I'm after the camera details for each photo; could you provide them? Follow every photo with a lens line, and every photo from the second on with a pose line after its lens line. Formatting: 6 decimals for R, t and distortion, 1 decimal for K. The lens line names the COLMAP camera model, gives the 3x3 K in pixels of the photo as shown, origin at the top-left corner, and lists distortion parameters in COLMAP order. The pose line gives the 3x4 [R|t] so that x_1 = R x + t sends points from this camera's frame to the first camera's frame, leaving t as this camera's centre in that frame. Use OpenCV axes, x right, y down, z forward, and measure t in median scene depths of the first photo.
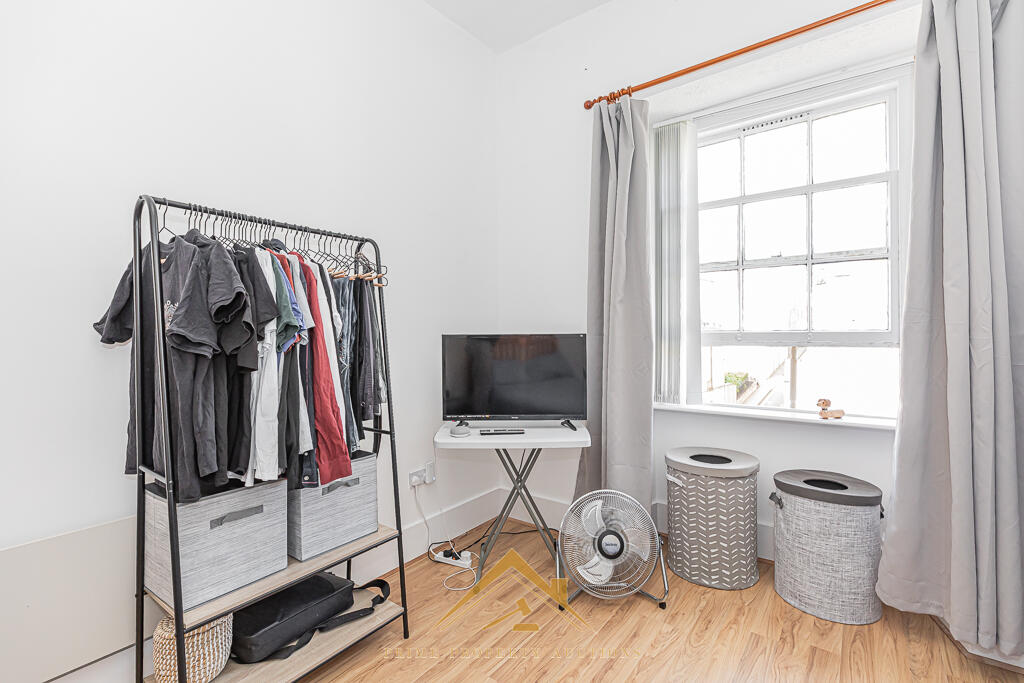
lens RADIAL K [[466.0, 0, 514.0], [0, 466.0, 335.7], [0, 0, 1]] dist [0.013416, -0.001266]
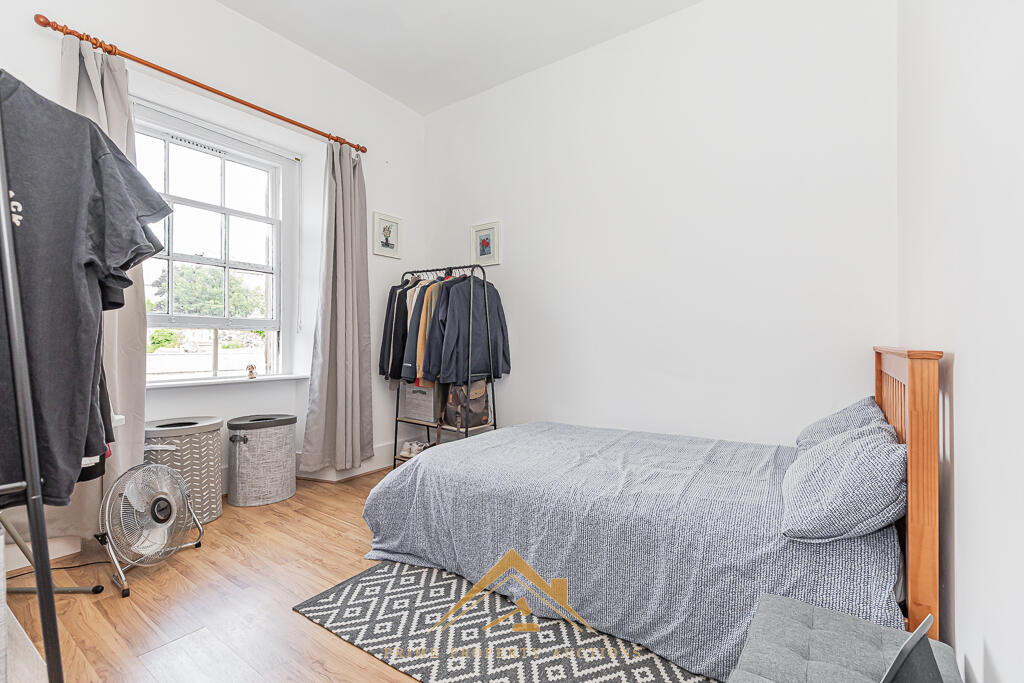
lens RADIAL K [[466.0, 0, 513.4], [0, 466.0, 342.4], [0, 0, 1]] dist [0.013416, -0.001266]
pose [[-0.023873, 0.004815, 0.999703, -0.865600], [-0.014392, 0.999883, -0.005159, 0.067497], [-0.999611, -0.014511, -0.023801, 0.250541]]
